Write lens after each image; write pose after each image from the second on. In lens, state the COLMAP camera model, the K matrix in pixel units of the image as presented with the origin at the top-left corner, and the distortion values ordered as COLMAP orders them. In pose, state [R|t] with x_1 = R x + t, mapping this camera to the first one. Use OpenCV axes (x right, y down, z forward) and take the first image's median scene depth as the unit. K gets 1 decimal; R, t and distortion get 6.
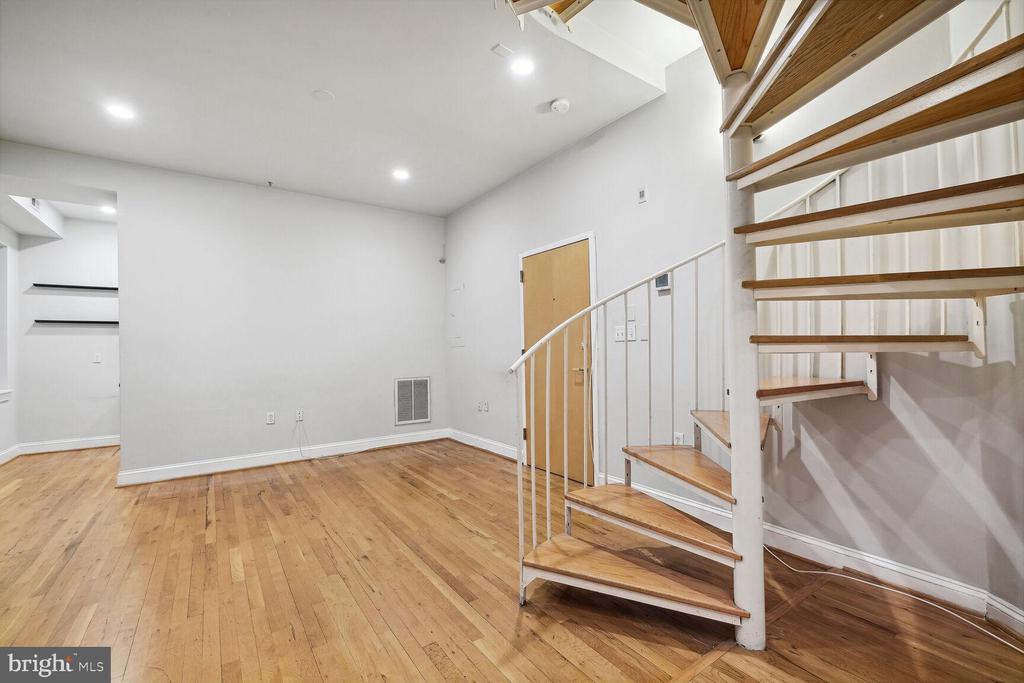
lens RADIAL K [[456.7, 0, 514.5], [0, 456.7, 329.5], [0, 0, 1]] dist [0.000573, 0.001636]
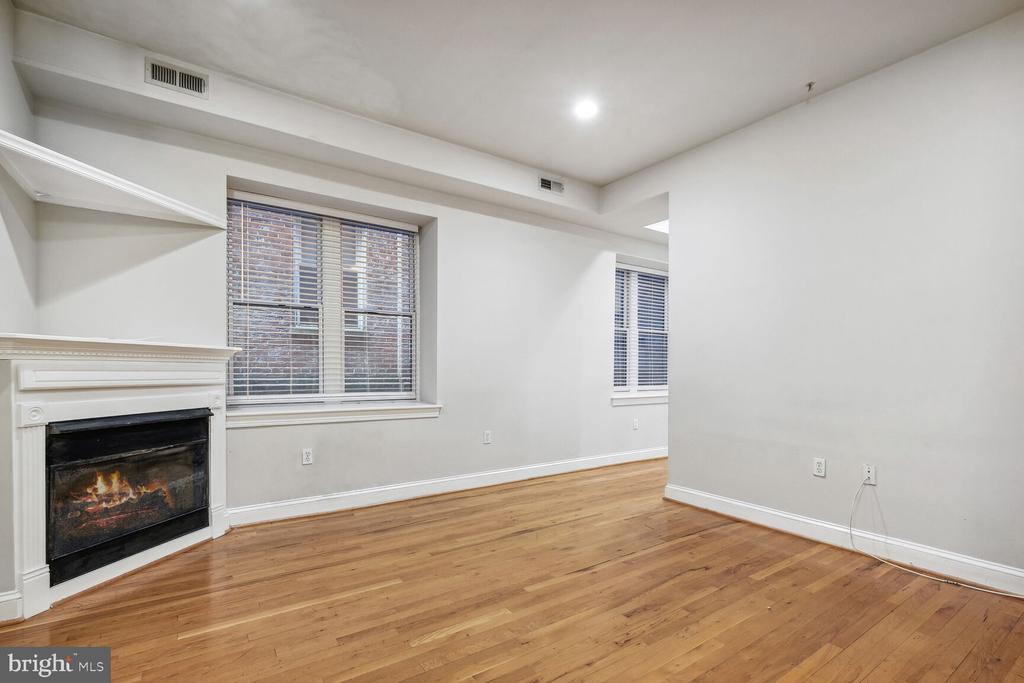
lens RADIAL K [[456.7, 0, 526.3], [0, 456.7, 378.4], [0, 0, 1]] dist [0.000573, 0.001636]
pose [[0.005854, 0.040330, -0.999169, 0.123996], [0.039009, 0.998417, 0.040528, 0.046404], [0.999222, -0.039214, 0.004272, 0.888439]]
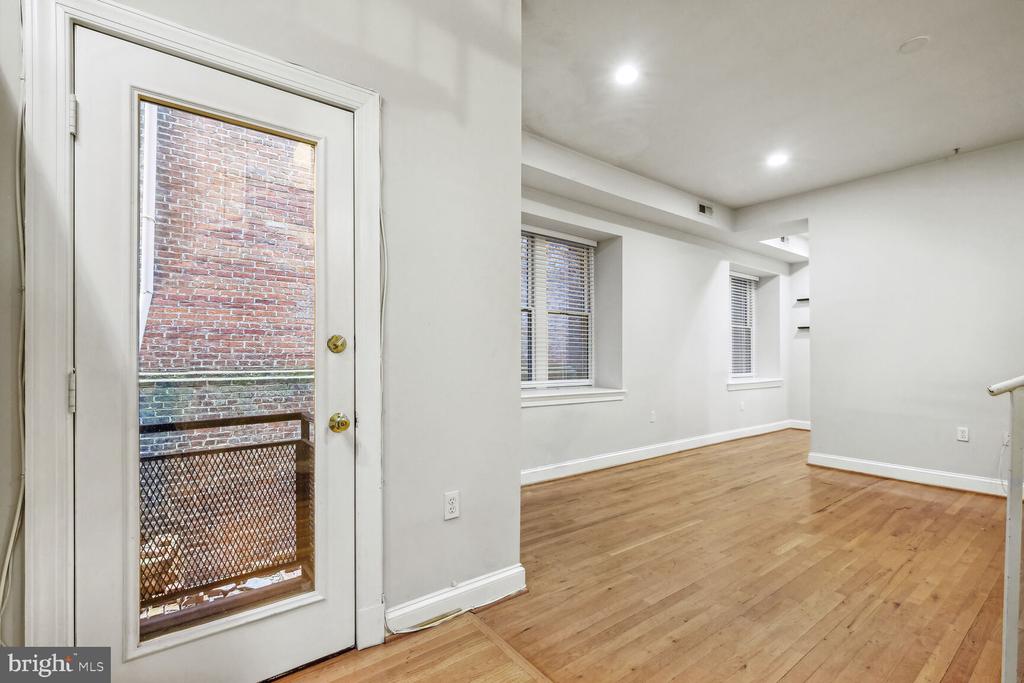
lens RADIAL K [[456.7, 0, 523.6], [0, 456.7, 356.4], [0, 0, 1]] dist [0.000573, 0.001636]
pose [[0.062321, 0.022249, -0.997808, 0.363633], [0.038787, 0.998942, 0.024697, -0.001220], [0.997302, -0.040242, 0.061392, 0.229282]]
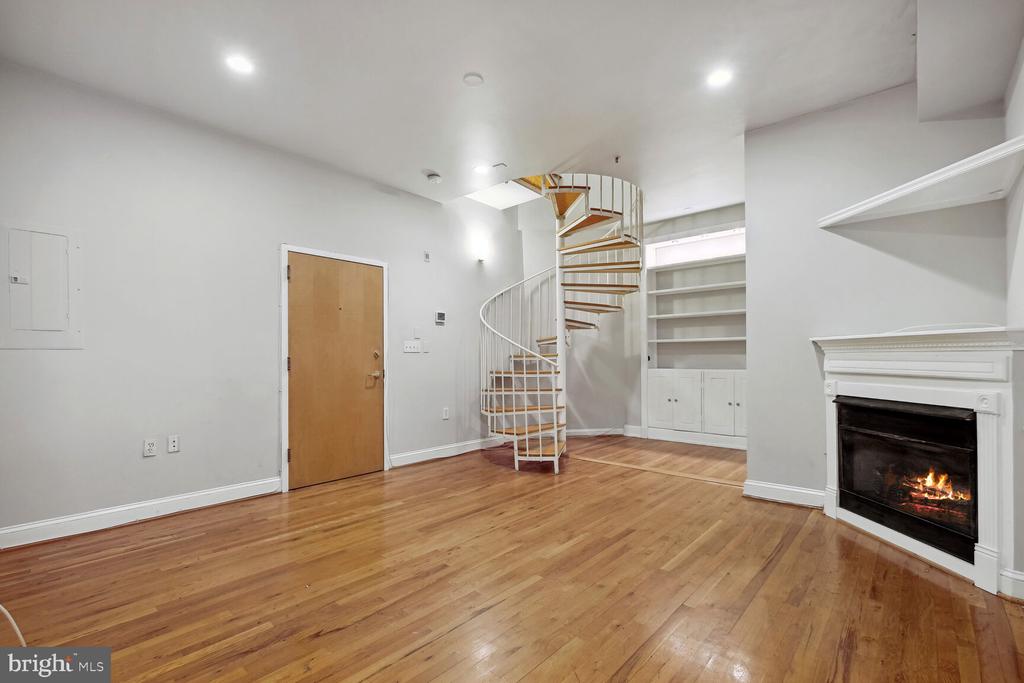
lens RADIAL K [[456.7, 0, 527.8], [0, 456.7, 357.6], [0, 0, 1]] dist [0.000573, 0.001636]
pose [[-0.261425, 0.023514, 0.964937, -1.299039], [-0.029572, 0.999039, -0.032357, 0.080389], [-0.964771, -0.036994, -0.260479, 1.098300]]
